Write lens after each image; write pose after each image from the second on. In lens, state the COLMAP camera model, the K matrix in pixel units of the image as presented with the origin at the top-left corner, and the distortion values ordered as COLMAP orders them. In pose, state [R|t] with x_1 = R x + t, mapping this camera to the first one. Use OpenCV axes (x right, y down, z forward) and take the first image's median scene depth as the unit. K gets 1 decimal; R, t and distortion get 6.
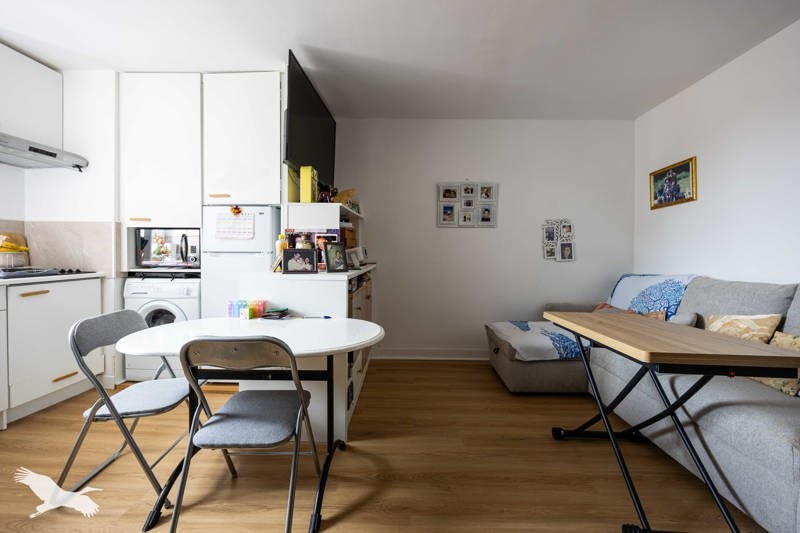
lens RADIAL K [[363.0, 0, 416.6], [0, 363.0, 262.3], [0, 0, 1]] dist [-0.000411, -0.000235]
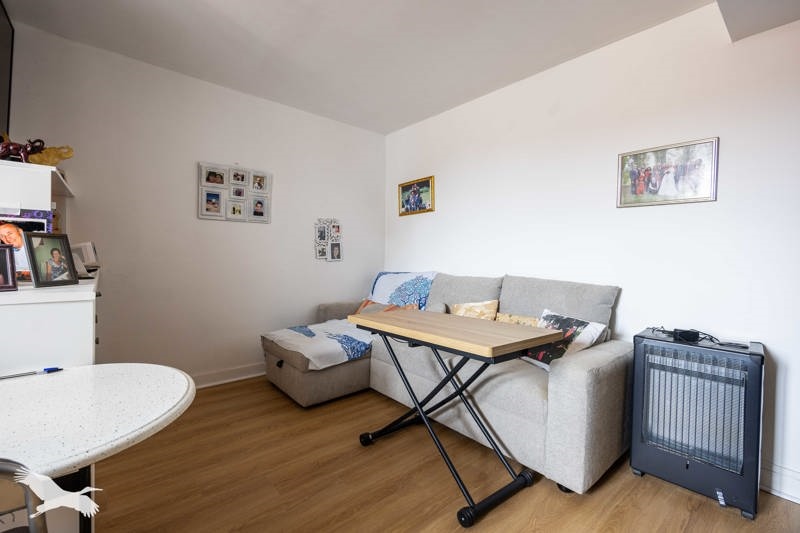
lens RADIAL K [[363.0, 0, 416.6], [0, 363.0, 262.3], [0, 0, 1]] dist [-0.000411, -0.000235]
pose [[0.768910, -0.007351, 0.639315, -0.075773], [0.004618, 0.999972, 0.005943, -0.005442], [-0.639341, -0.001617, 0.768922, 0.098787]]
